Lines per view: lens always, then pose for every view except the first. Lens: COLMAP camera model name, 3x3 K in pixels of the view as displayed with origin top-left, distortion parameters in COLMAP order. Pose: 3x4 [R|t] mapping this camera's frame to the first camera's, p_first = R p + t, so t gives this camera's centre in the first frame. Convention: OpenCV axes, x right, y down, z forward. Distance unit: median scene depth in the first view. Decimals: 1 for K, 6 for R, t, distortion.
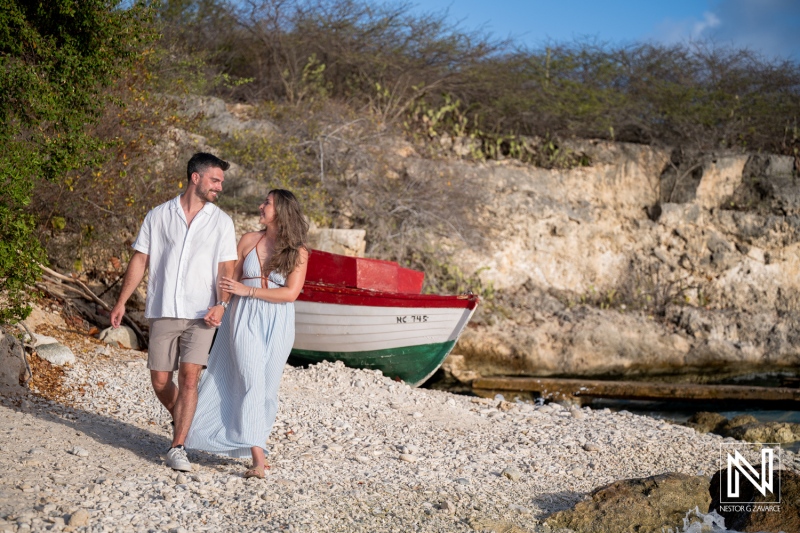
lens RADIAL K [[1596.3, 0, 399.2], [0, 1596.3, 265.2], [0, 0, 1]] dist [-0.029050, 0.000000]
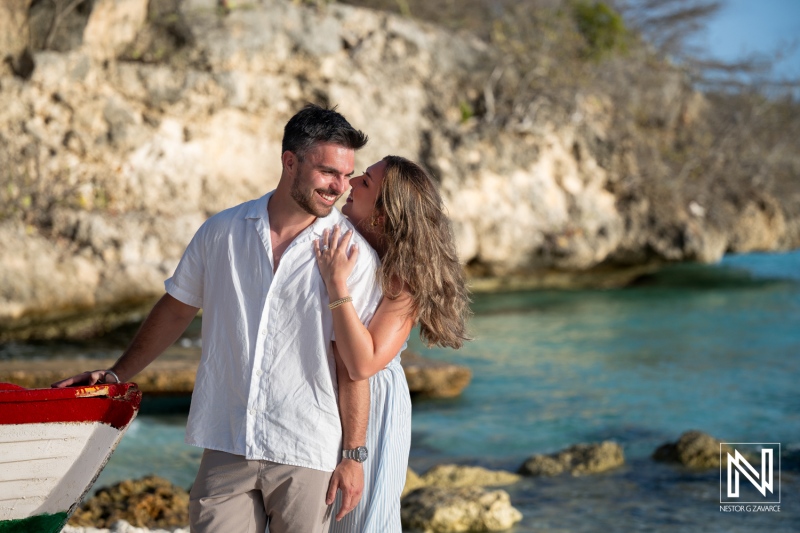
lens RADIAL K [[1931.9, 0, 400.4], [0, 1931.9, 265.4], [0, 0, 1]] dist [0.141373, 0.000000]
pose [[0.914661, -0.038305, 0.402403, -0.023216], [0.007032, 0.996857, 0.078907, -0.013812], [-0.404161, -0.069343, 0.912056, 0.206655]]
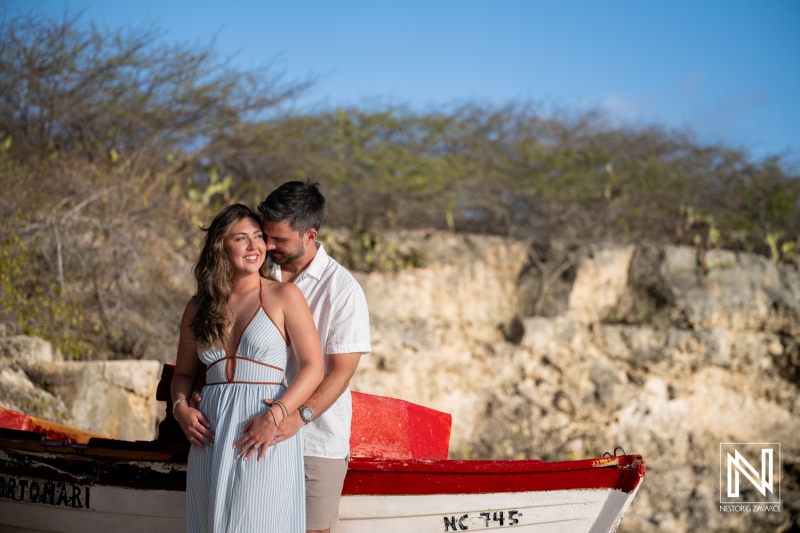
lens RADIAL K [[1956.8, 0, 404.0], [0, 1956.8, 268.3], [0, 0, 1]] dist [0.140897, 0.000000]
pose [[0.984061, -0.034603, 0.174434, -0.035267], [0.048611, 0.995870, -0.076683, 0.002143], [-0.171060, 0.083940, 0.981678, 0.172562]]
